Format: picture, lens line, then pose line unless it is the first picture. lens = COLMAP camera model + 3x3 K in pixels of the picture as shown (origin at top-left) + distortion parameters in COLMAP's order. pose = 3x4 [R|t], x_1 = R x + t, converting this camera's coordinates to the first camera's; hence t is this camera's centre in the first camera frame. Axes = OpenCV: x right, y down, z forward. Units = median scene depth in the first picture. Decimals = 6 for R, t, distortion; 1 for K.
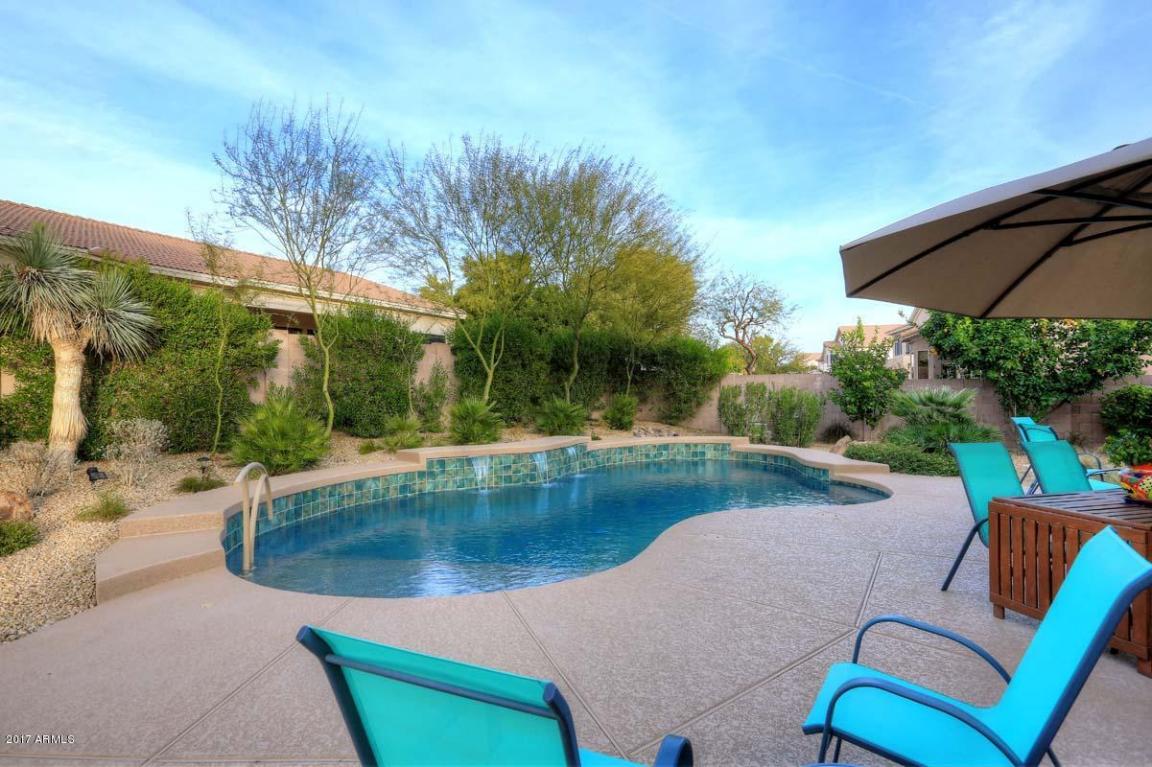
lens RADIAL K [[619.2, 0, 547.6], [0, 619.2, 352.2], [0, 0, 1]] dist [0.000321, 0.000143]
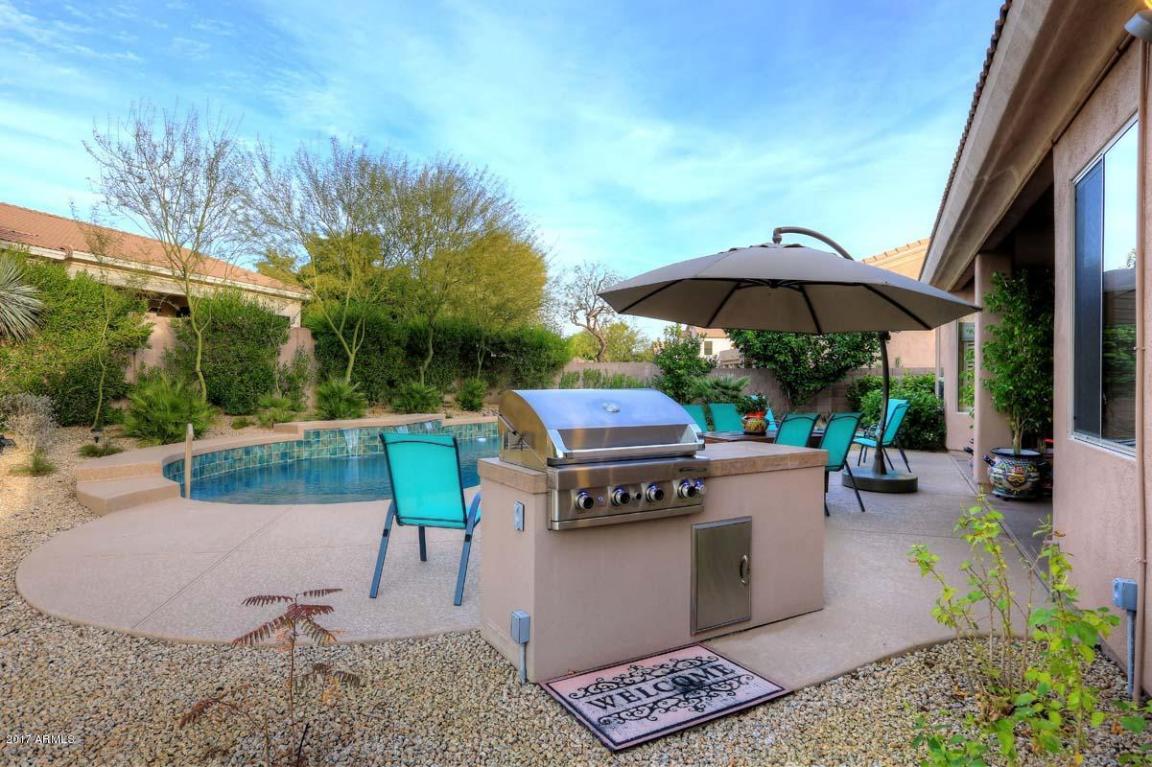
lens RADIAL K [[691.6, 0, 576.0], [0, 691.6, 383.5], [0, 0, 1]] dist [-0.037174, 0.000783]
pose [[0.964149, 0.008174, 0.265235, -0.032172], [-0.026483, 0.997499, 0.065527, -0.008959], [-0.264037, -0.070202, 0.961954, -0.256485]]
